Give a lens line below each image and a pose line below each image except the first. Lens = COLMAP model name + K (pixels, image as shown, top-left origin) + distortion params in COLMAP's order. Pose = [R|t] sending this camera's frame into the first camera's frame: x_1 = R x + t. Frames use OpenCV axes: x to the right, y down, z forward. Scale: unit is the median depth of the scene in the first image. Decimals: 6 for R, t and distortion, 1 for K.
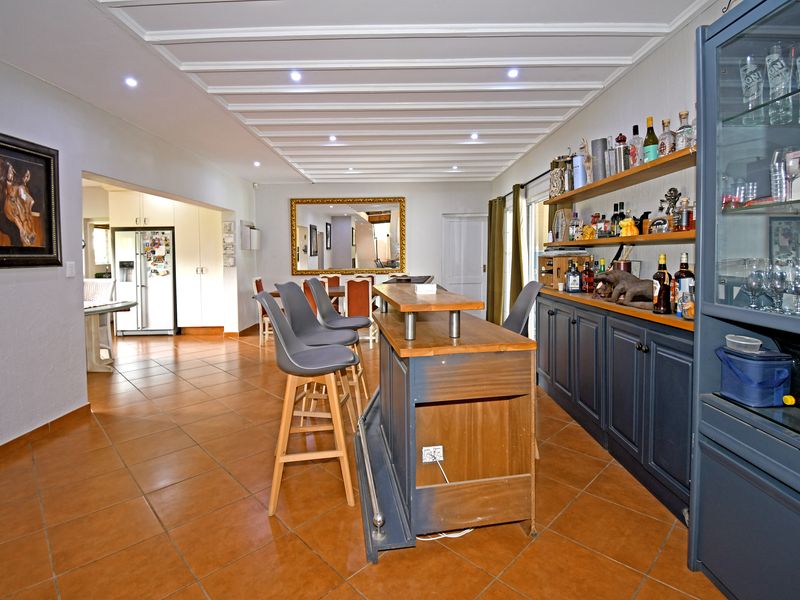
lens RADIAL K [[397.8, 0, 419.1], [0, 397.8, 274.7], [0, 0, 1]] dist [-0.000093, -0.001431]
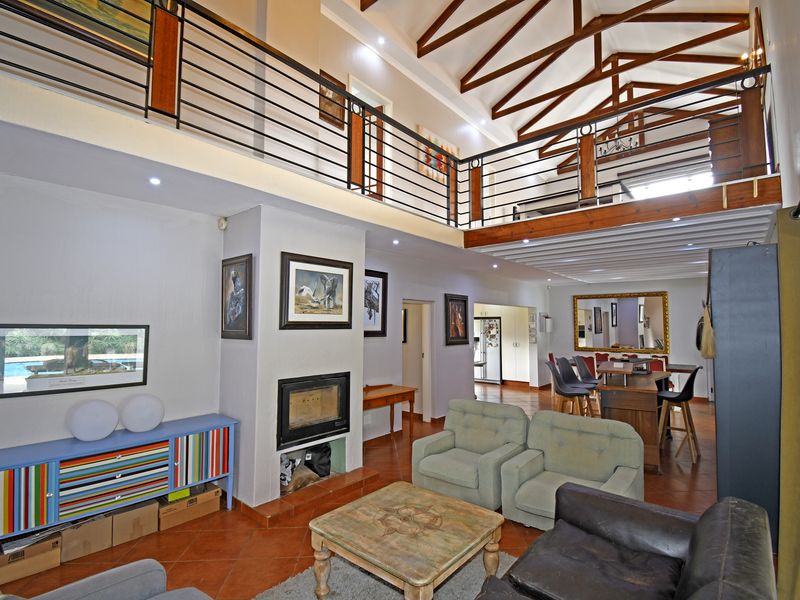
lens RADIAL K [[397.8, 0, 421.6], [0, 397.8, 277.1], [0, 0, 1]] dist [-0.000093, -0.001431]
pose [[0.761589, -0.062392, -0.645050, 0.205459], [-0.045767, 0.987691, -0.149569, -0.022646], [0.646443, 0.143432, 0.749359, -0.468401]]
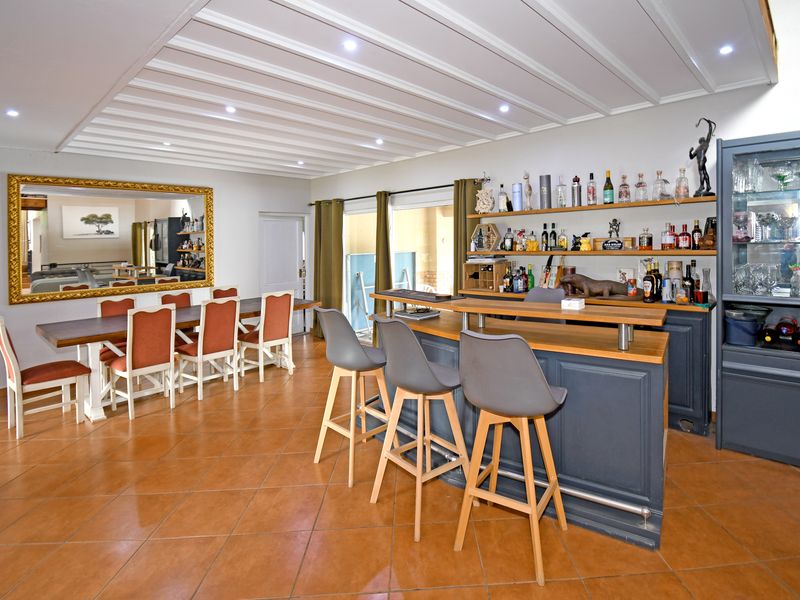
lens RADIAL K [[397.8, 0, 427.1], [0, 397.8, 266.2], [0, 0, 1]] dist [-0.000093, -0.001431]
pose [[0.684436, -0.049111, 0.727417, -0.379719], [0.051434, 0.998495, 0.019018, -0.040343], [-0.727256, 0.024398, 0.685932, 0.187937]]
